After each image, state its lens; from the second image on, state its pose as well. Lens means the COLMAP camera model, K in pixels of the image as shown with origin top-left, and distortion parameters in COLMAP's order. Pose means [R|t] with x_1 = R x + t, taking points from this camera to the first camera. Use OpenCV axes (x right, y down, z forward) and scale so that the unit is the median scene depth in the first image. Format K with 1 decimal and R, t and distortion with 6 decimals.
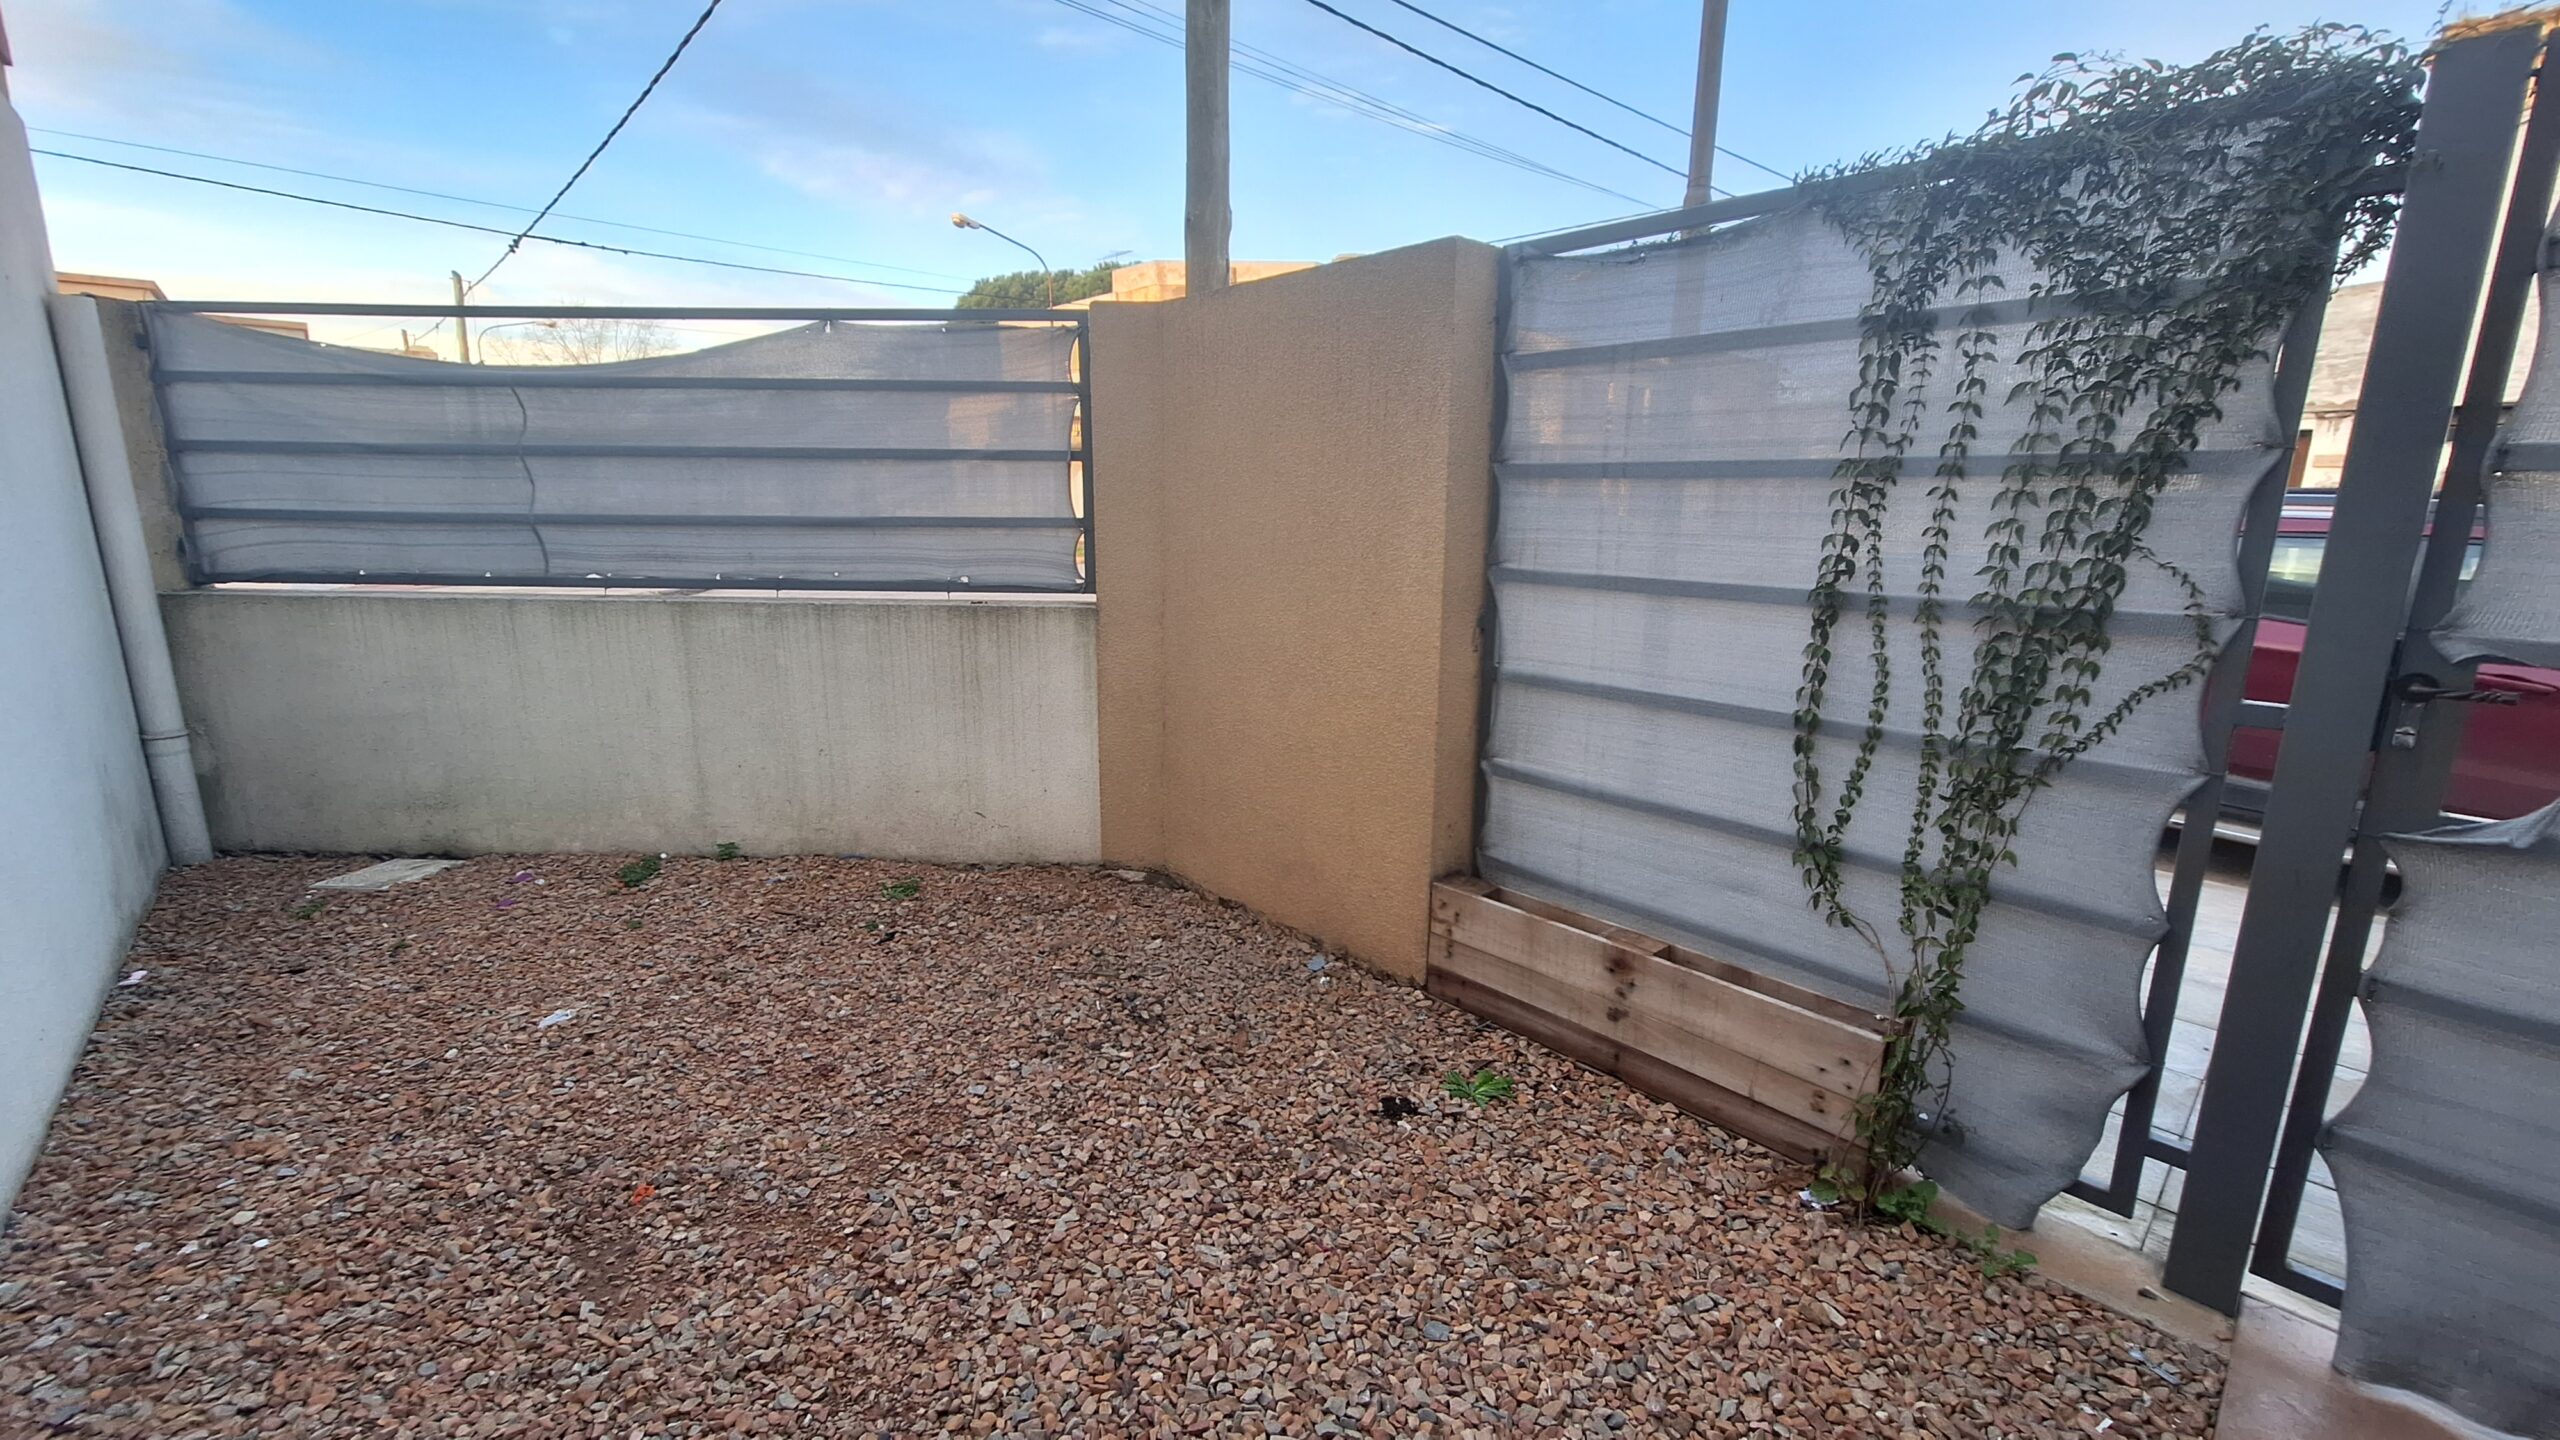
lens RADIAL K [[1015.9, 0, 1287.0], [0, 1015.9, 717.6], [0, 0, 1]] dist [-0.002806, 0.000522]
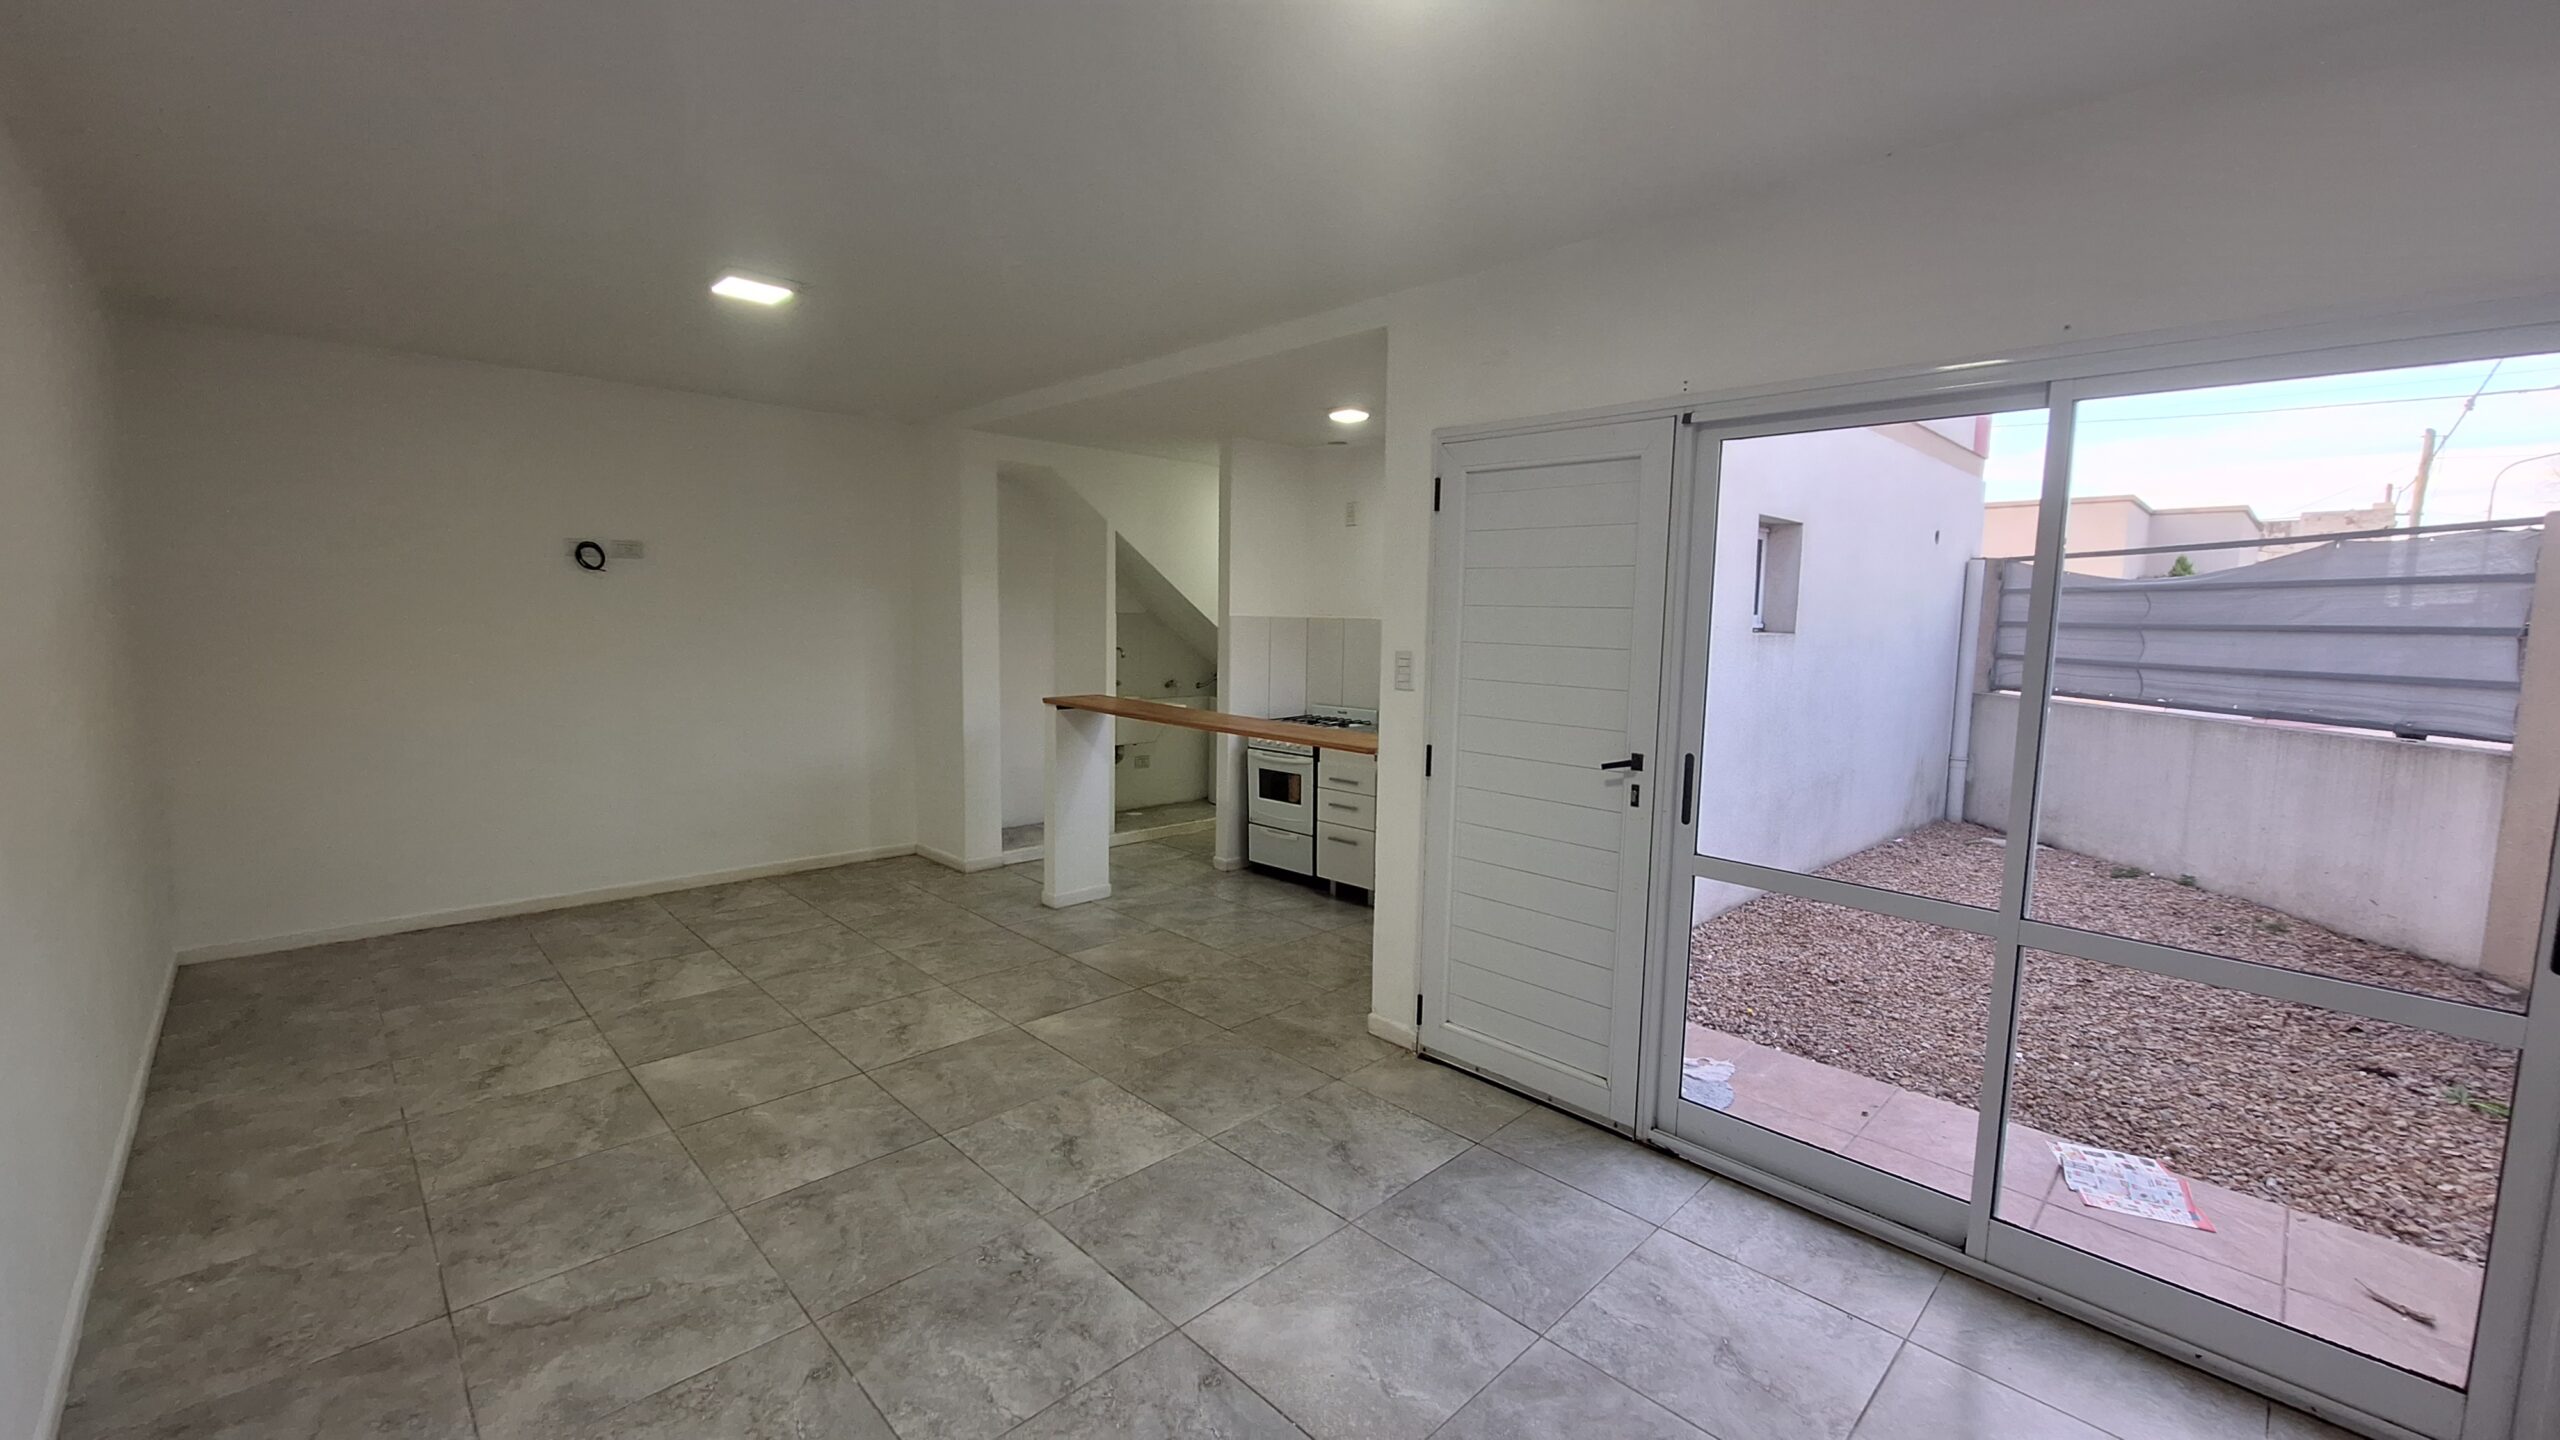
lens RADIAL K [[1015.9, 0, 1295.5], [0, 1015.9, 723.0], [0, 0, 1]] dist [-0.002806, 0.000522]
pose [[0.031888, 0.096227, -0.994848, 0.951091], [-0.228469, 0.969703, 0.086472, 0.079055], [0.973029, 0.224535, 0.052907, -0.472150]]
